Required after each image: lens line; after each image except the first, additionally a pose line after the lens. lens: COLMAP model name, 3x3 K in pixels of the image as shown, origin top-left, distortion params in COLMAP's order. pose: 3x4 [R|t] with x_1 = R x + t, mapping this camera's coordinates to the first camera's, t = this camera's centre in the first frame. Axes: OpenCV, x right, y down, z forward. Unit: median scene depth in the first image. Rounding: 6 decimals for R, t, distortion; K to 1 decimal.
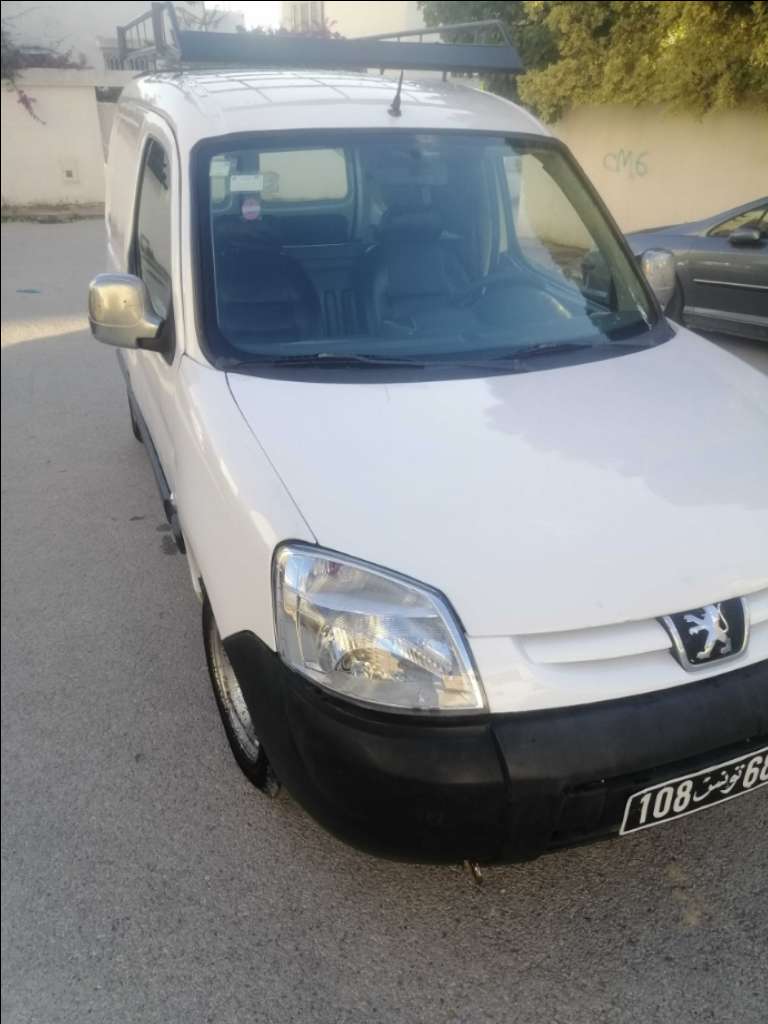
lens RADIAL K [[780.2, 0, 359.5], [0, 780.2, 517.2], [0, 0, 1]] dist [-0.002224, 0.002534]
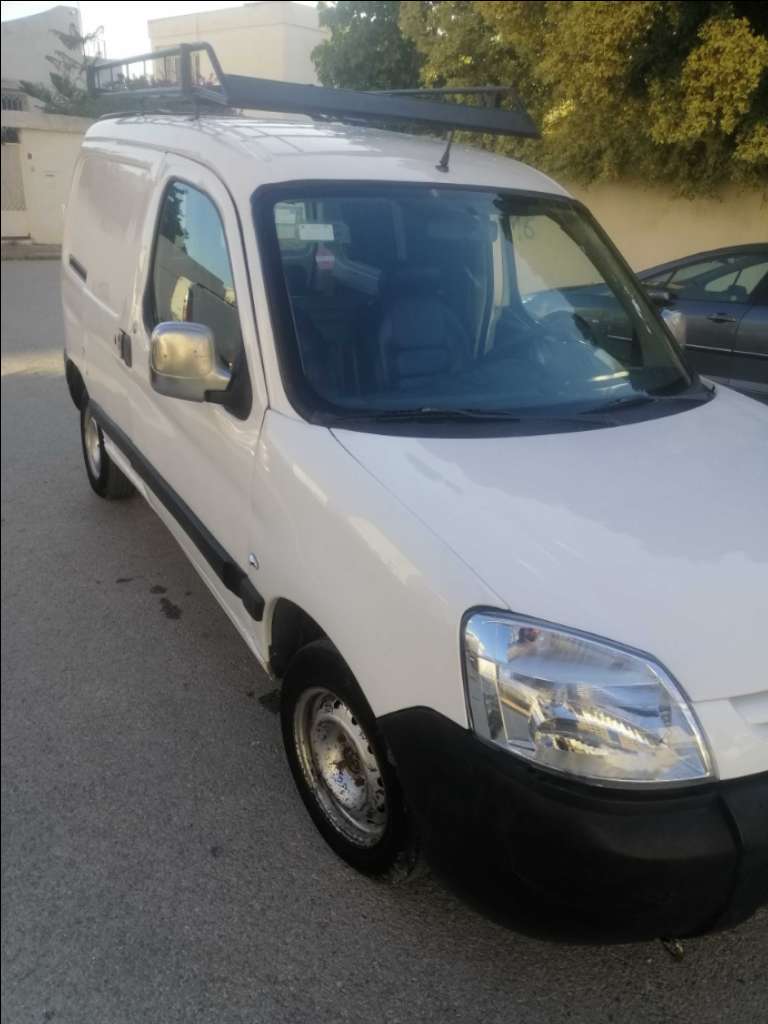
lens RADIAL K [[780.2, 0, 373.2], [0, 780.2, 515.1], [0, 0, 1]] dist [-0.002224, 0.002534]
pose [[0.985414, -0.021439, 0.168820, -0.264408], [0.031696, 0.997796, -0.058293, -0.021820], [-0.167198, 0.062794, 0.983922, 0.064963]]
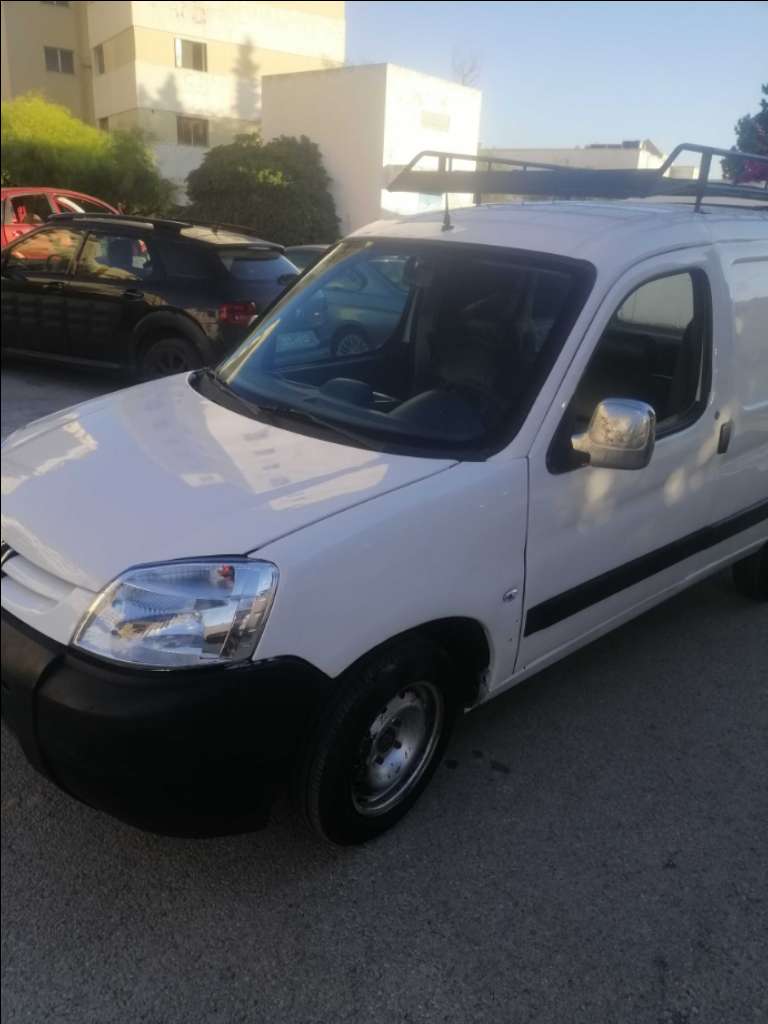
lens RADIAL K [[780.2, 0, 387.1], [0, 780.2, 518.3], [0, 0, 1]] dist [-0.002224, 0.002534]
pose [[0.336344, 0.332168, -0.881214, 1.382665], [-0.479082, 0.865951, 0.143558, -0.322011], [0.810773, 0.373889, 0.450393, 0.681528]]
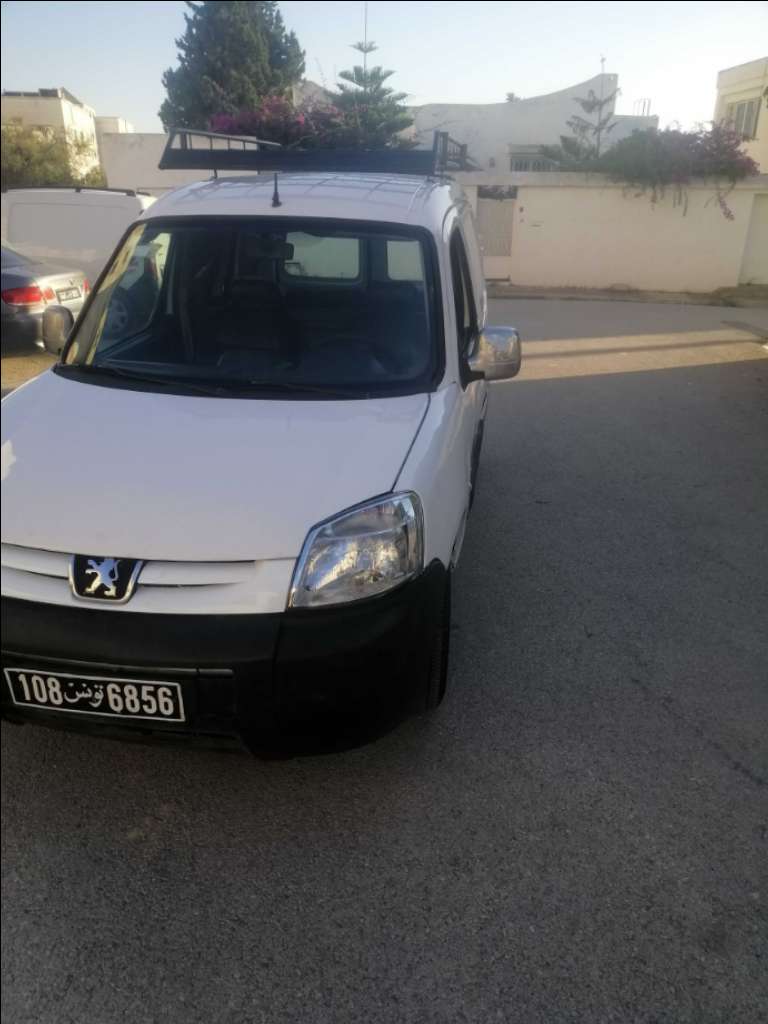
lens RADIAL K [[780.2, 0, 378.3], [0, 780.2, 518.6], [0, 0, 1]] dist [-0.002224, 0.002534]
pose [[0.852249, 0.195053, -0.485414, 1.087179], [-0.242705, 0.969410, -0.036584, -0.009499], [0.463429, 0.148991, 0.873519, 0.036911]]
